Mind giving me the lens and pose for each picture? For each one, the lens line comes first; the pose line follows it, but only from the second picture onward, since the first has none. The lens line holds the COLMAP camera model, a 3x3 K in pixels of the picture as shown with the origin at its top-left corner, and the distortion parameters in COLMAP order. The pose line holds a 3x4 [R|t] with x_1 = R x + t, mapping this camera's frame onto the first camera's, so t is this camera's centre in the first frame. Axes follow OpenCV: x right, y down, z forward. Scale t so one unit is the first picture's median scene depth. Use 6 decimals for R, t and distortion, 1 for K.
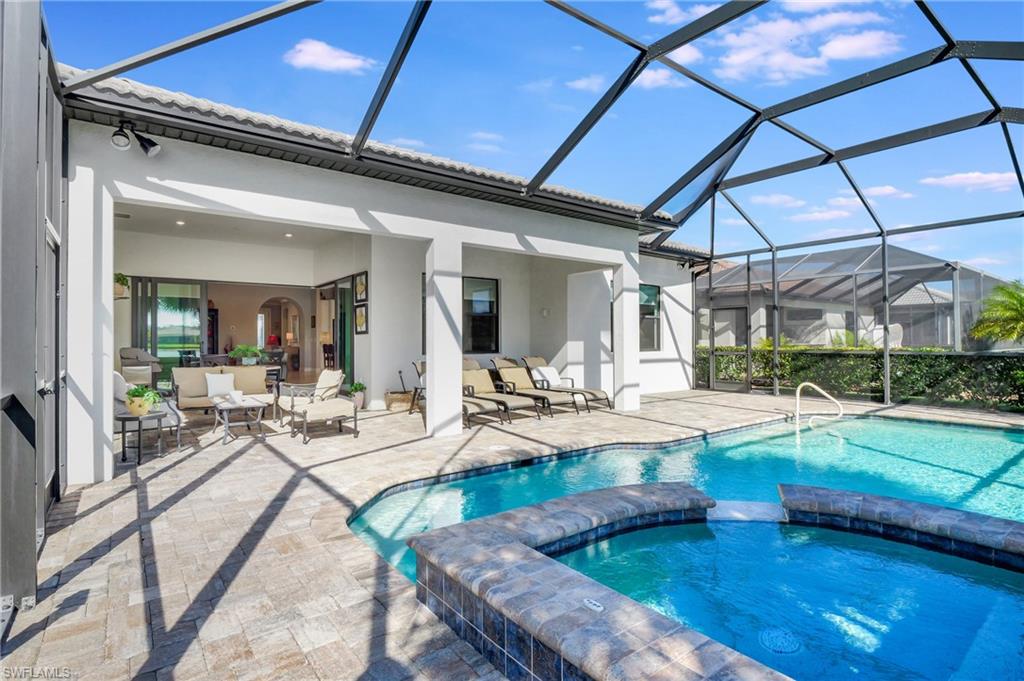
lens RADIAL K [[511.5, 0, 518.2], [0, 511.5, 342.0], [0, 0, 1]] dist [-0.016240, 0.000576]
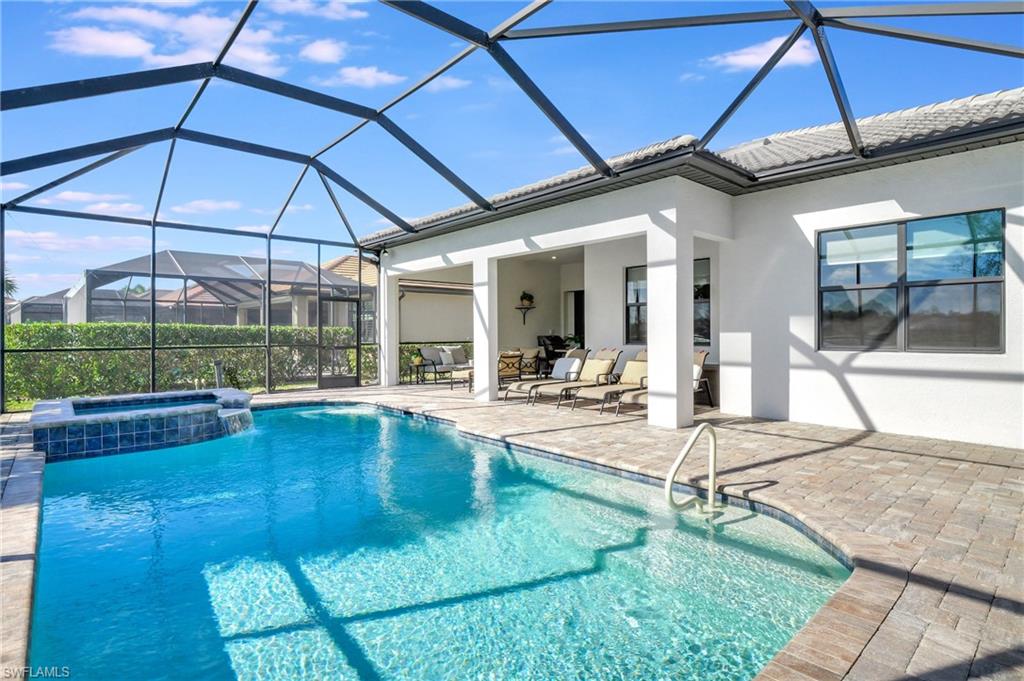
lens RADIAL K [[511.5, 0, 512.5], [0, 511.5, 335.3], [0, 0, 1]] dist [-0.016240, 0.000576]
pose [[0.072922, 0.010800, -0.997279, 1.025119], [0.001795, 0.999938, 0.010960, -0.008656], [0.997336, -0.002590, 0.072899, 0.814602]]
